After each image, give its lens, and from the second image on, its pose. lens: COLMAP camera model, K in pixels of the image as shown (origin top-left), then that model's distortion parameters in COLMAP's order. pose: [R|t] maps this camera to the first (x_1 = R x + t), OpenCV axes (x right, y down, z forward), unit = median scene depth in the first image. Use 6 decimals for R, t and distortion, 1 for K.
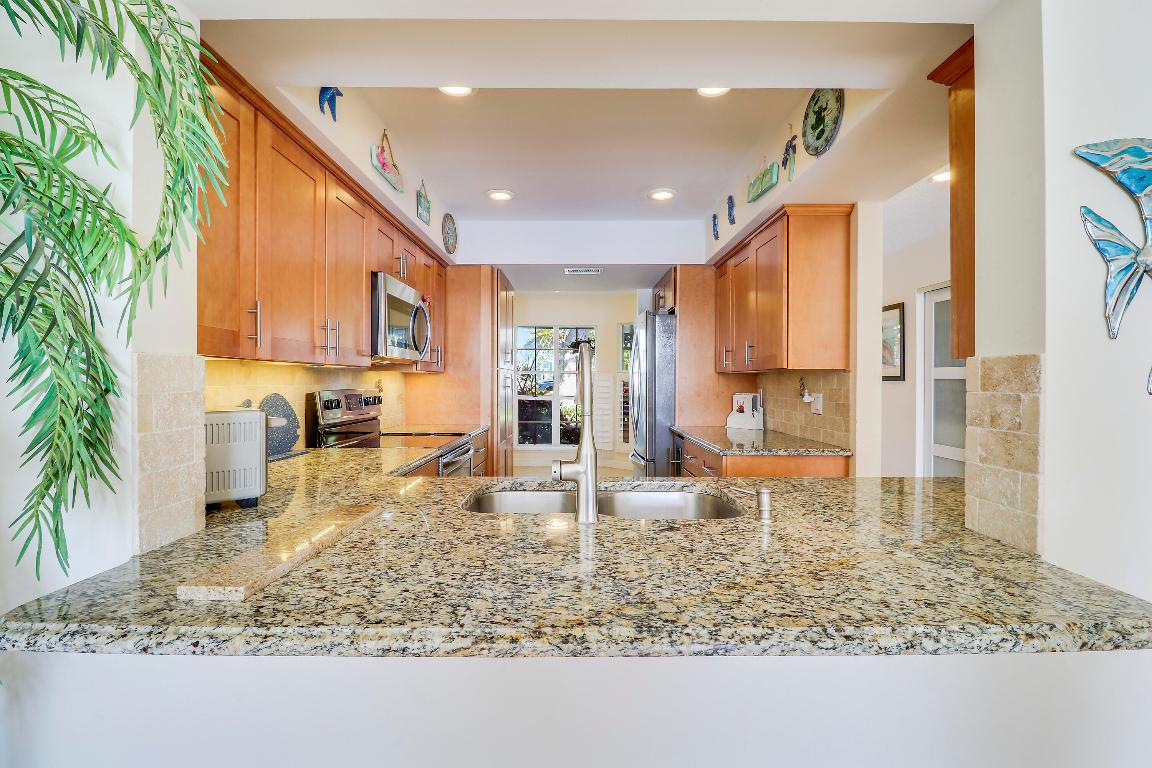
lens RADIAL K [[533.8, 0, 576.0], [0, 533.8, 384.0], [0, 0, 1]] dist [-0.000378, -0.000106]
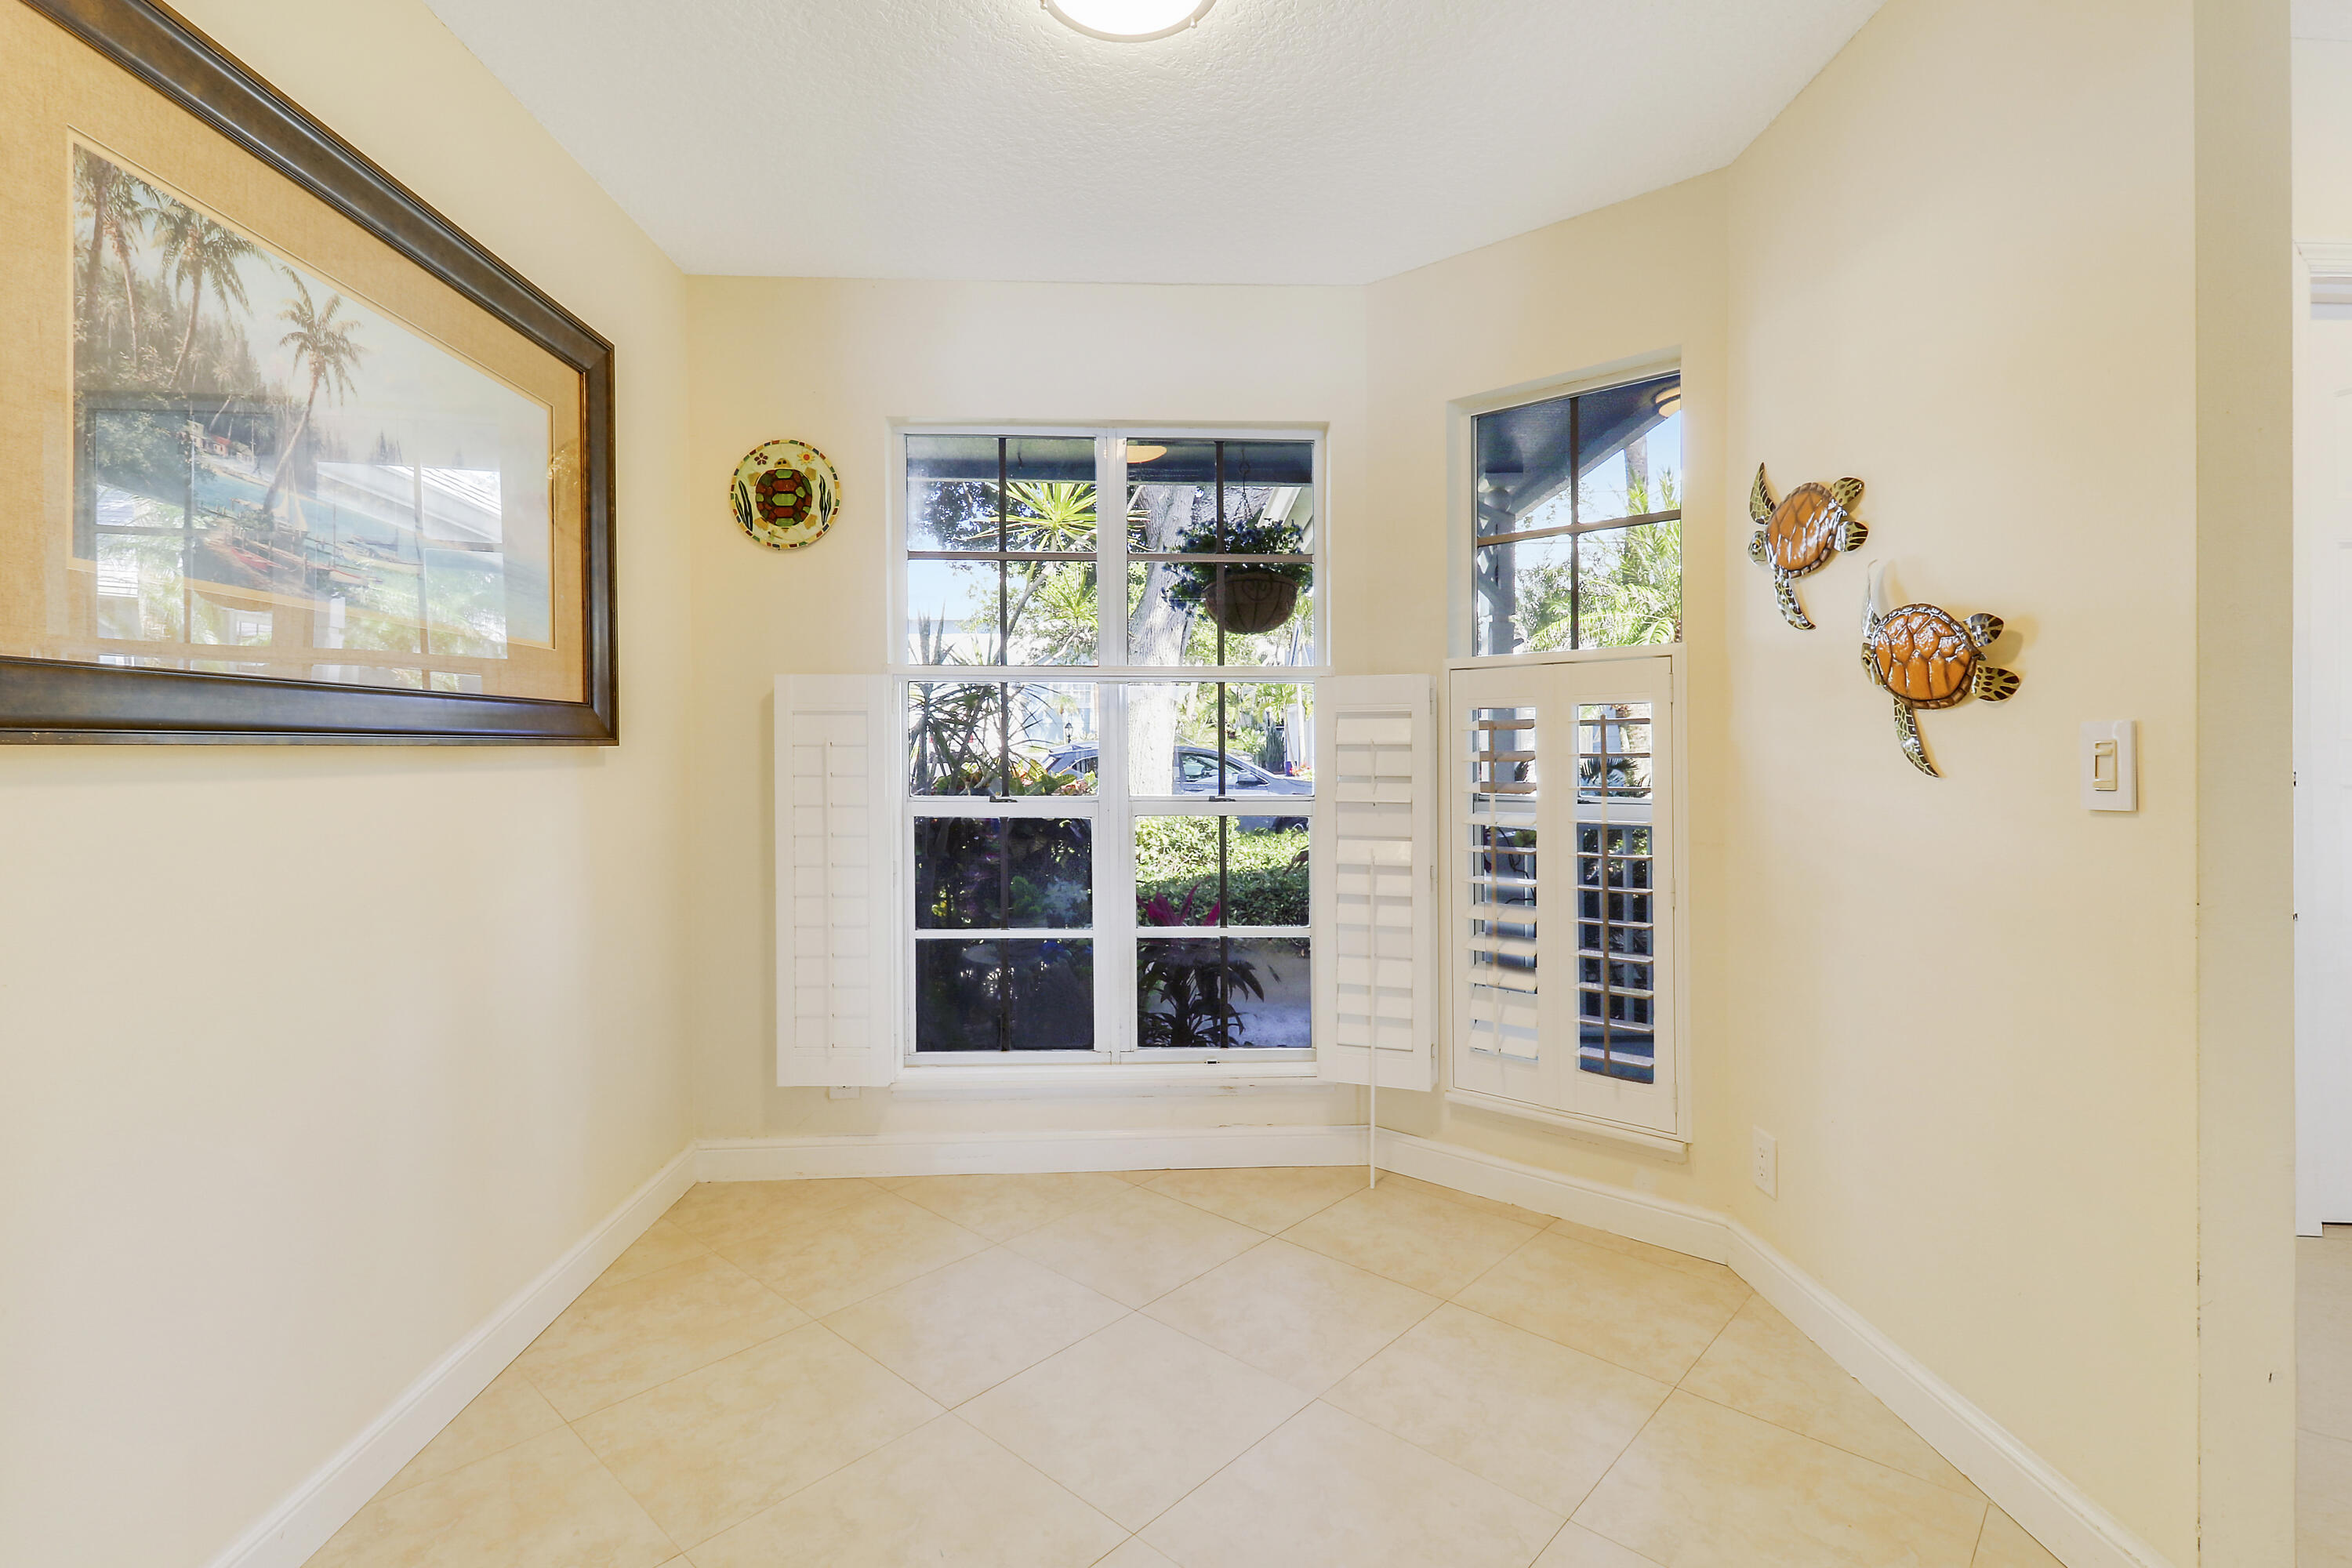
lens RADIAL K [[1098.3, 0, 1246.6], [0, 1098.3, 777.2], [0, 0, 1]] dist [0.000605, -0.000007]
pose [[0.995245, -0.012310, 0.096621, -0.029778], [0.010358, 0.999732, 0.020681, 0.007581], [-0.096849, -0.019582, 0.995106, 0.631513]]
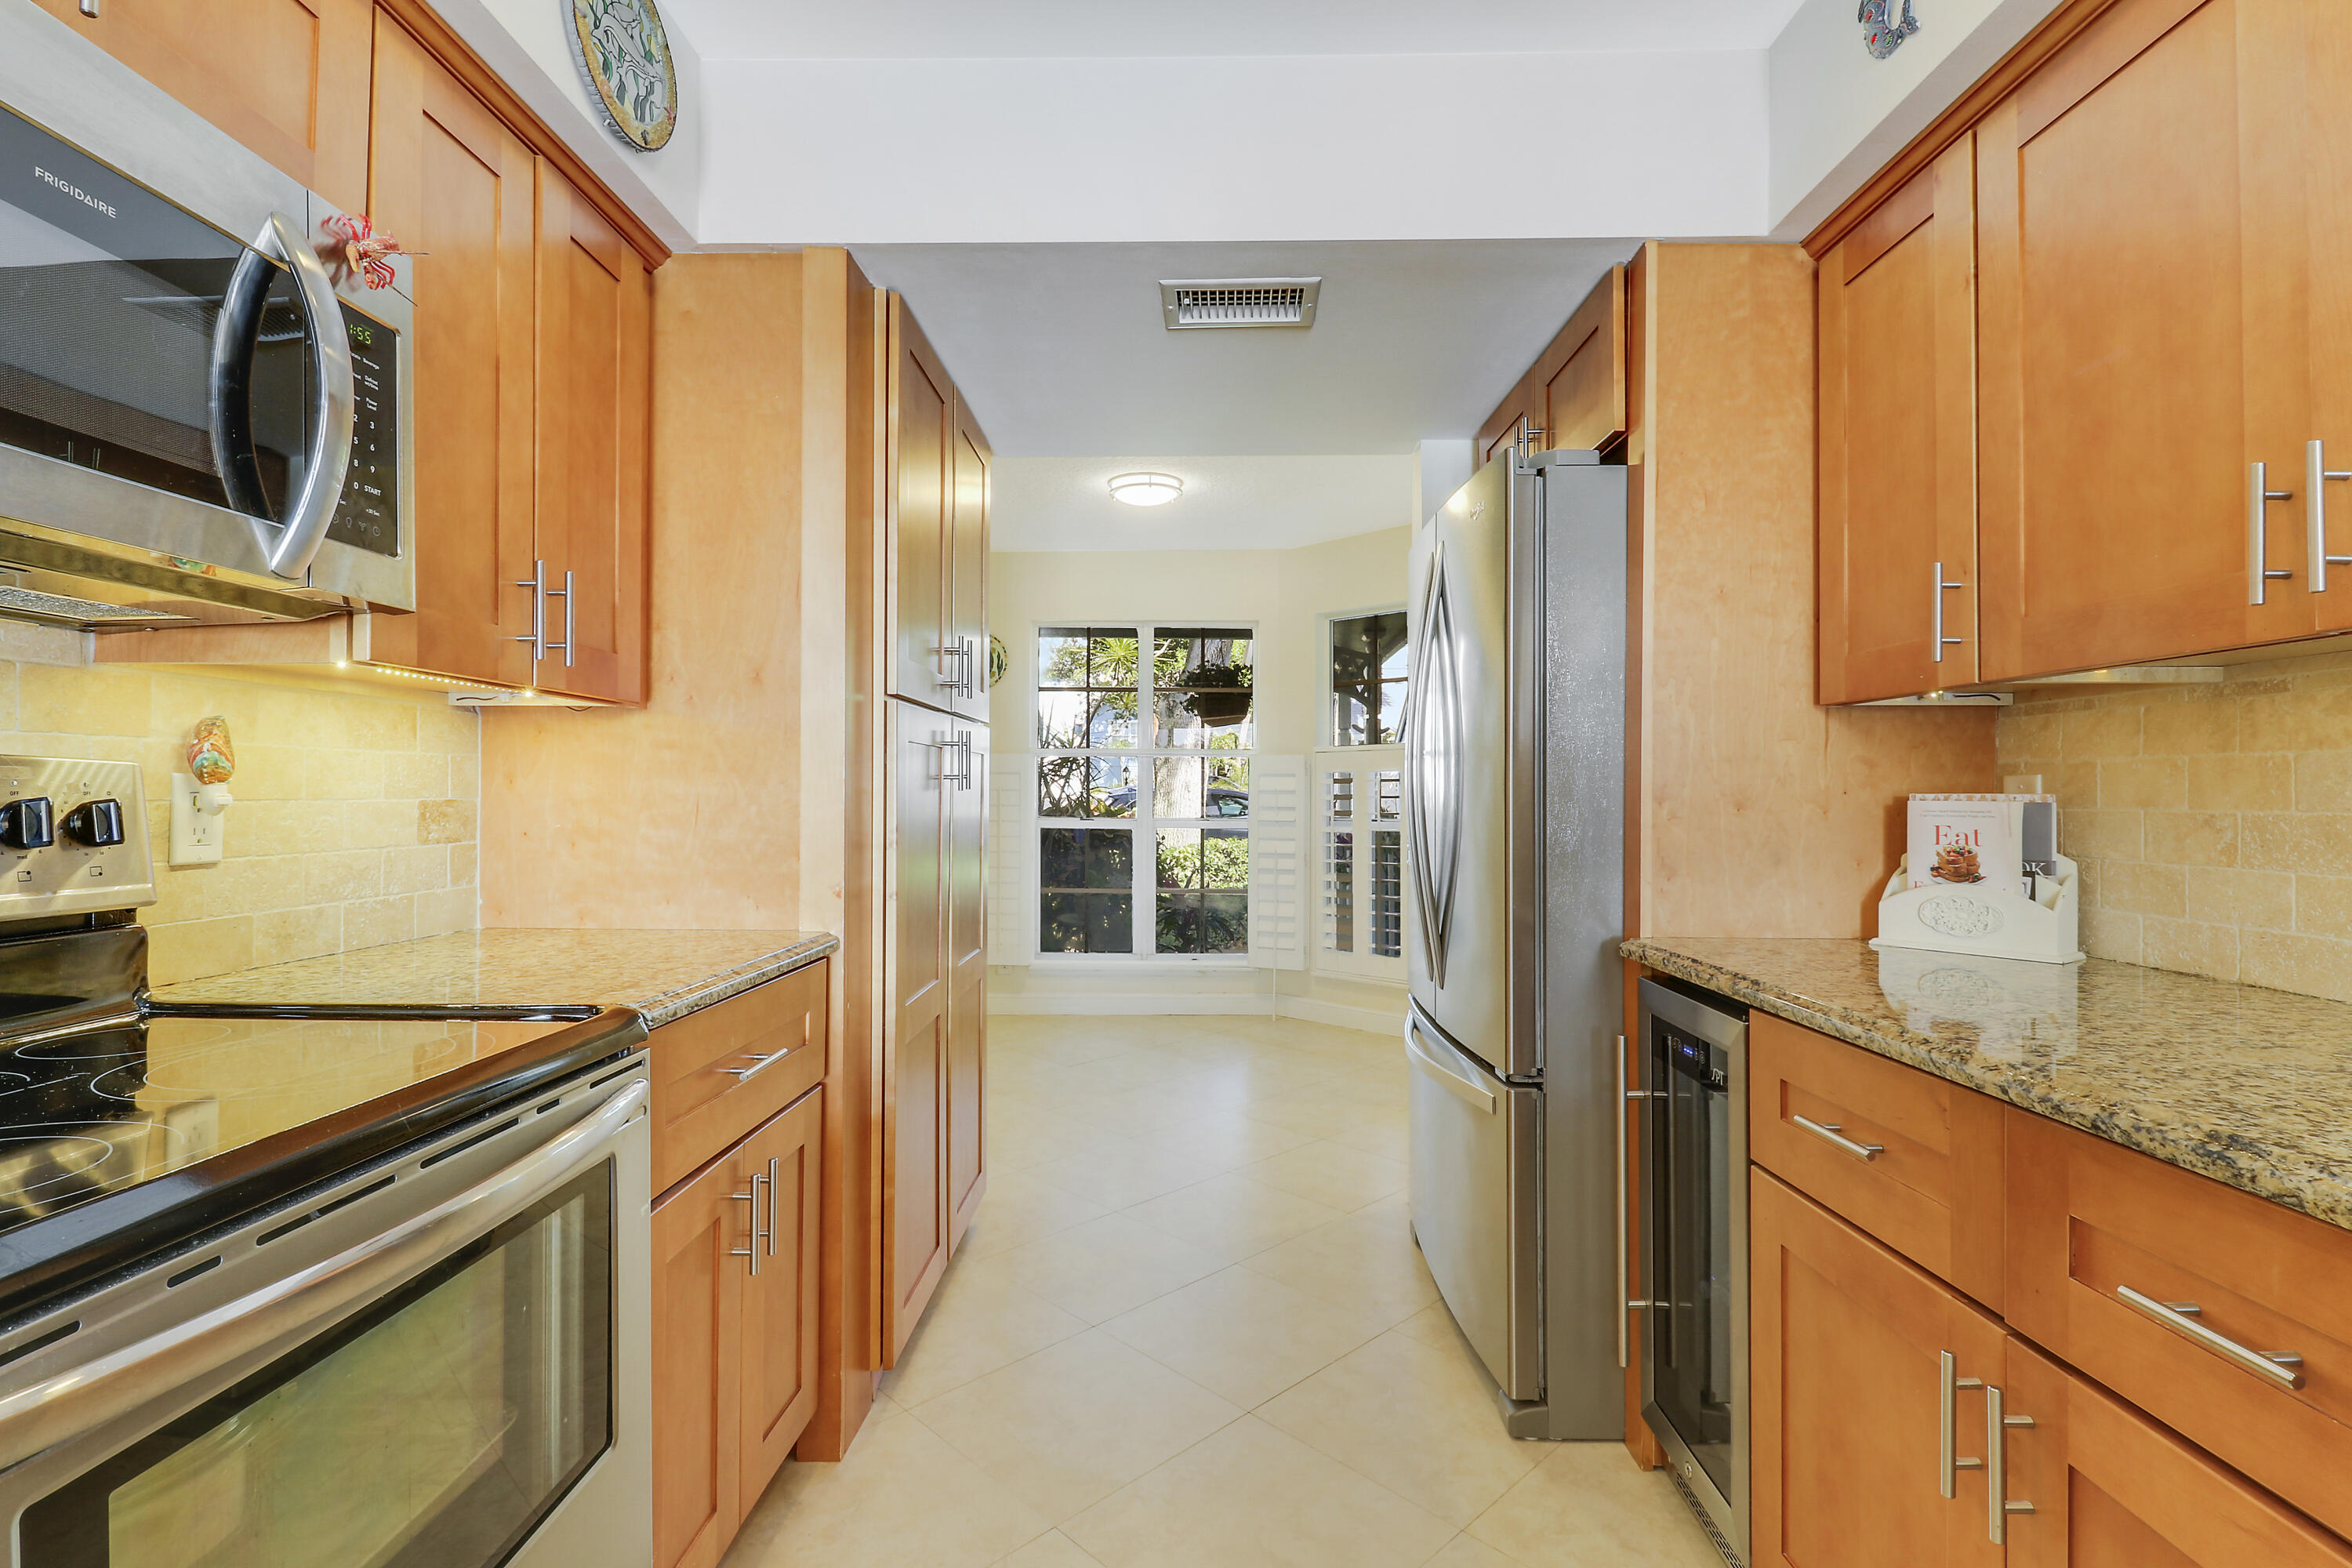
lens RADIAL K [[1089.8, 0, 1176.0], [0, 1089.8, 784.0], [0, 0, 1]] dist [-0.000378, -0.000106]
pose [[0.999835, -0.001294, -0.018115, -0.003349], [0.001059, 0.999915, -0.012983, 0.009406], [0.018130, 0.012962, 0.999752, 0.274373]]
